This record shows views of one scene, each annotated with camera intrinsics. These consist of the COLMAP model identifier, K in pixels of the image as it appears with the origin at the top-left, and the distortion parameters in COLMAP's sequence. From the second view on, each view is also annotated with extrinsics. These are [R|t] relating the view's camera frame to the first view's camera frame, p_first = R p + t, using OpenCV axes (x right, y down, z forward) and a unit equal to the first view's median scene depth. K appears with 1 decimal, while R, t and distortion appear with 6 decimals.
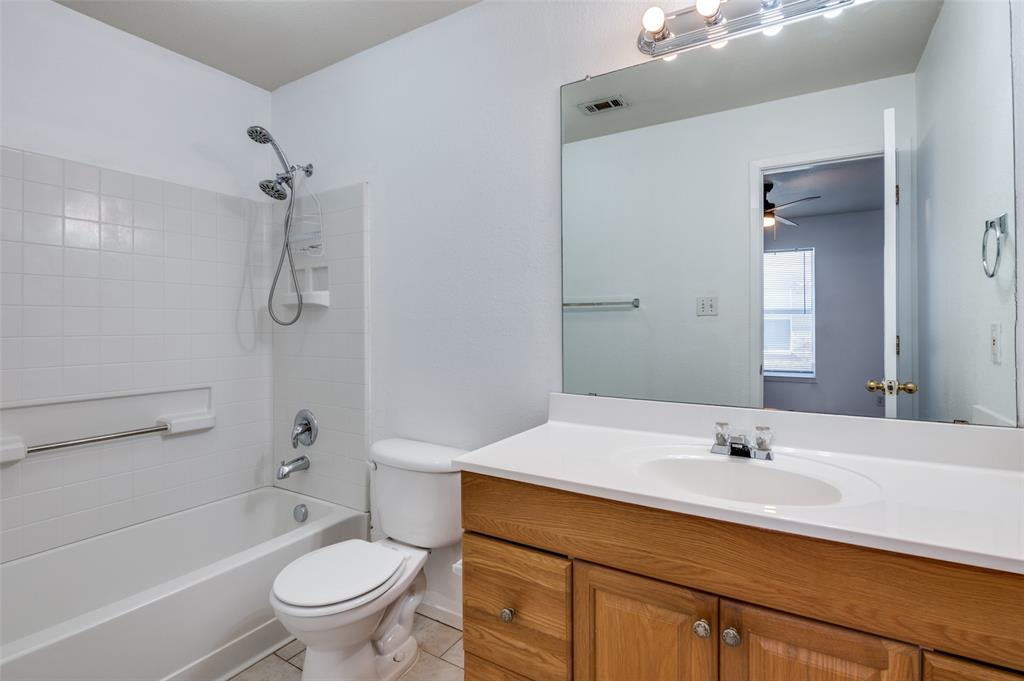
lens RADIAL K [[505.7, 0, 516.8], [0, 505.7, 334.8], [0, 0, 1]] dist [-0.002212, 0.000015]
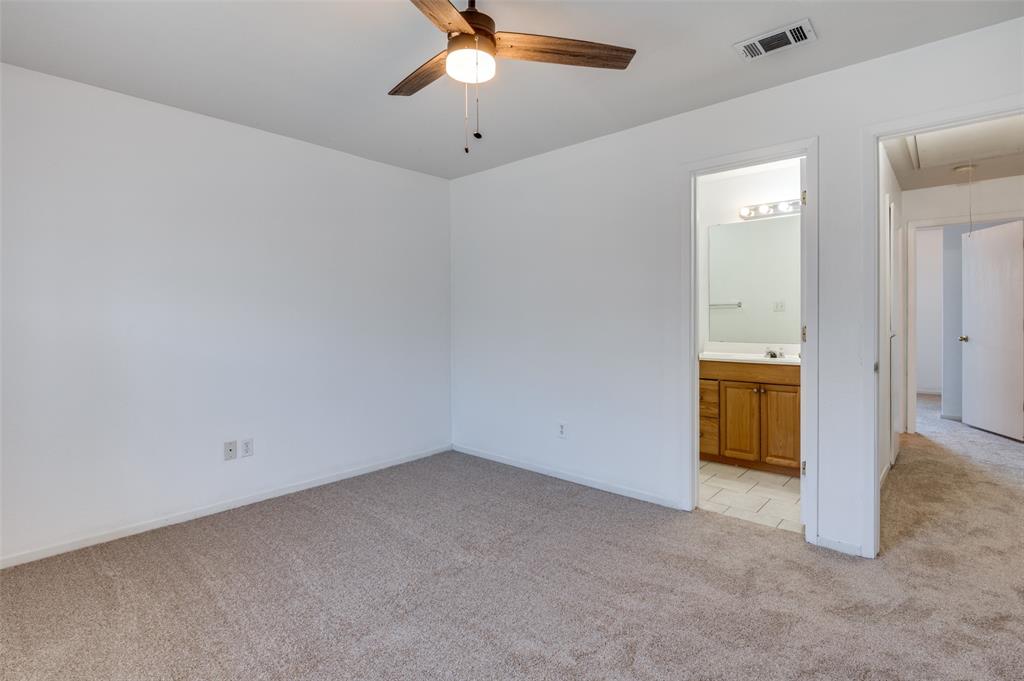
lens RADIAL K [[505.7, 0, 516.8], [0, 505.7, 334.8], [0, 0, 1]] dist [-0.002212, 0.000015]
pose [[0.982857, 0.002192, -0.184357, -0.656529], [0.000011, 0.999929, 0.011945, 0.073933], [0.184370, -0.011742, 0.982787, -2.848756]]
